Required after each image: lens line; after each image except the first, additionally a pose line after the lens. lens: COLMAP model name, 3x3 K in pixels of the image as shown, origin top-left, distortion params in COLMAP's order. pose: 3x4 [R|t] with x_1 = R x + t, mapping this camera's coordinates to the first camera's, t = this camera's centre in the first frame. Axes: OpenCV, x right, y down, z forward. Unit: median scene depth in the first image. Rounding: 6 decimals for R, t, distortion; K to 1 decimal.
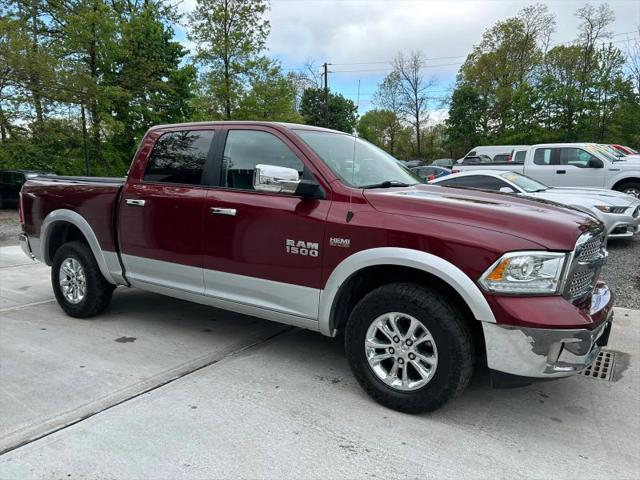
lens RADIAL K [[481.7, 0, 313.5], [0, 481.7, 237.8], [0, 0, 1]] dist [0.052436, -0.050921]
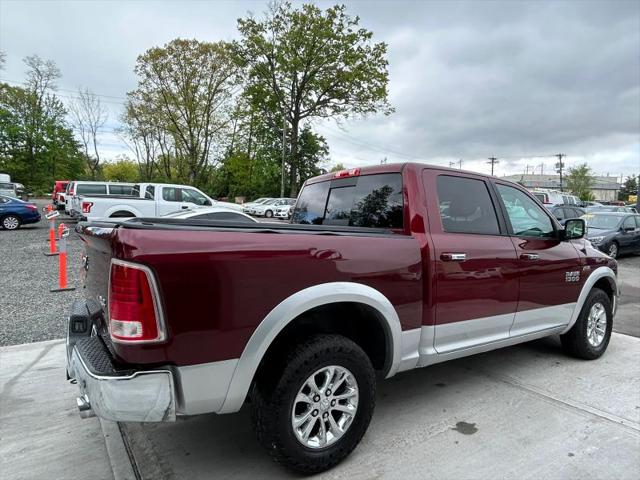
lens RADIAL K [[400.8, 0, 318.2], [0, 400.8, 241.1], [0, 0, 1]] dist [-0.004531, 0.003923]
pose [[0.370878, -0.055176, 0.927041, -0.119131], [0.089229, 0.995732, 0.023566, -0.015046], [-0.924385, 0.073979, 0.374218, 0.105847]]
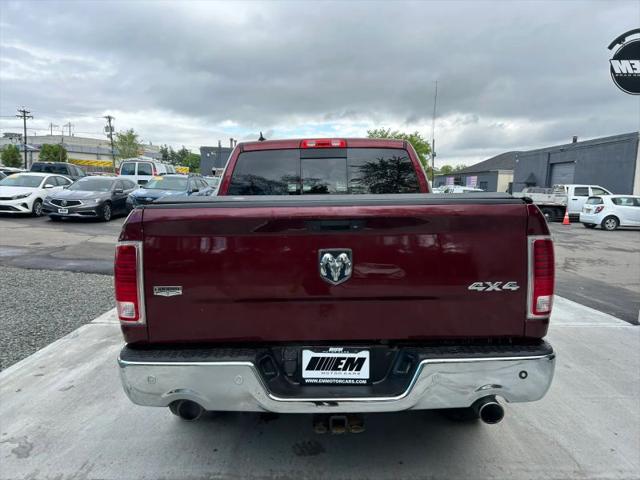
lens RADIAL K [[481.7, 0, 315.0], [0, 481.7, 241.5], [0, 0, 1]] dist [0.052436, -0.050921]
pose [[-0.562842, -0.088960, 0.821764, -0.115898], [0.087266, 0.982240, 0.166102, -0.024449], [-0.821945, 0.165201, -0.545082, 0.194282]]
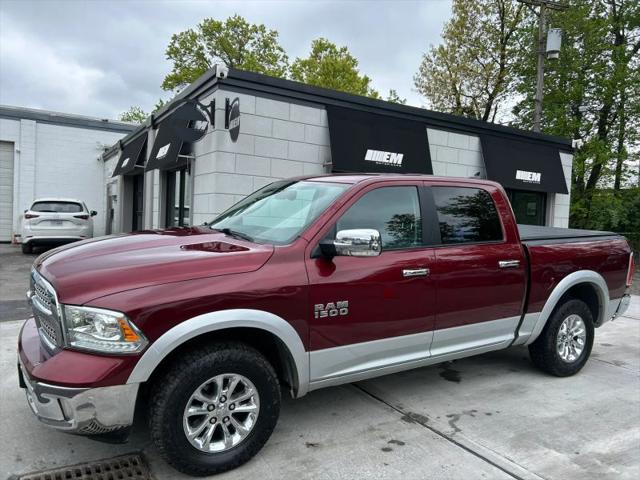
lens RADIAL K [[481.7, 0, 316.6], [0, 481.7, 236.3], [0, 0, 1]] dist [0.052436, -0.050921]
pose [[-0.411251, 0.035395, -0.910835, 0.103150], [-0.151144, 0.982765, 0.106434, -0.022659], [0.898904, 0.181439, -0.398813, 0.156834]]
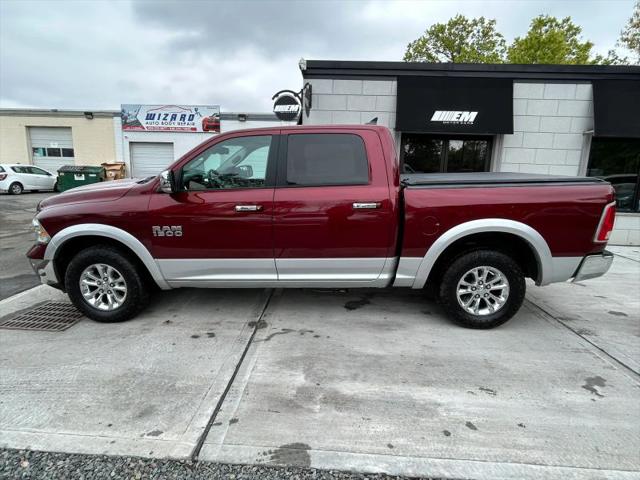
lens RADIAL K [[340.7, 0, 317.8], [0, 340.7, 238.5], [0, 0, 1]] dist [-0.004023, 0.002818]
pose [[-0.852192, 0.091881, -0.515099, 0.038475], [-0.076902, 0.951776, 0.297001, -0.026792], [0.517548, 0.292714, -0.804029, 0.211888]]
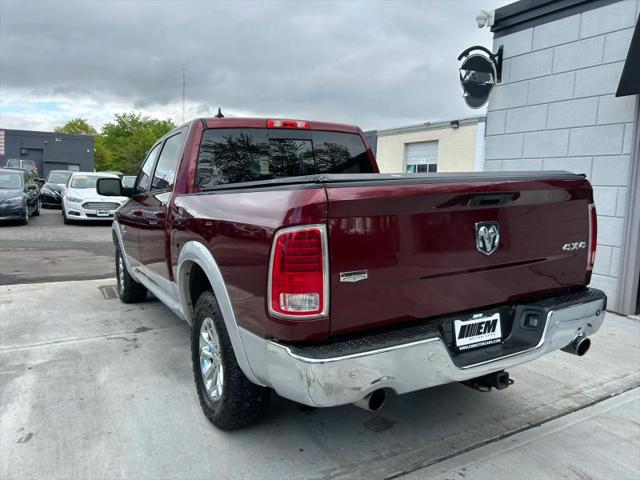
lens RADIAL K [[481.7, 0, 319.8], [0, 481.7, 240.3], [0, 0, 1]] dist [0.052436, -0.050921]
pose [[-0.896261, -0.054668, 0.440145, -0.081529], [0.049226, 0.973983, 0.221211, -0.026150], [-0.440787, 0.219930, -0.870252, 0.222641]]
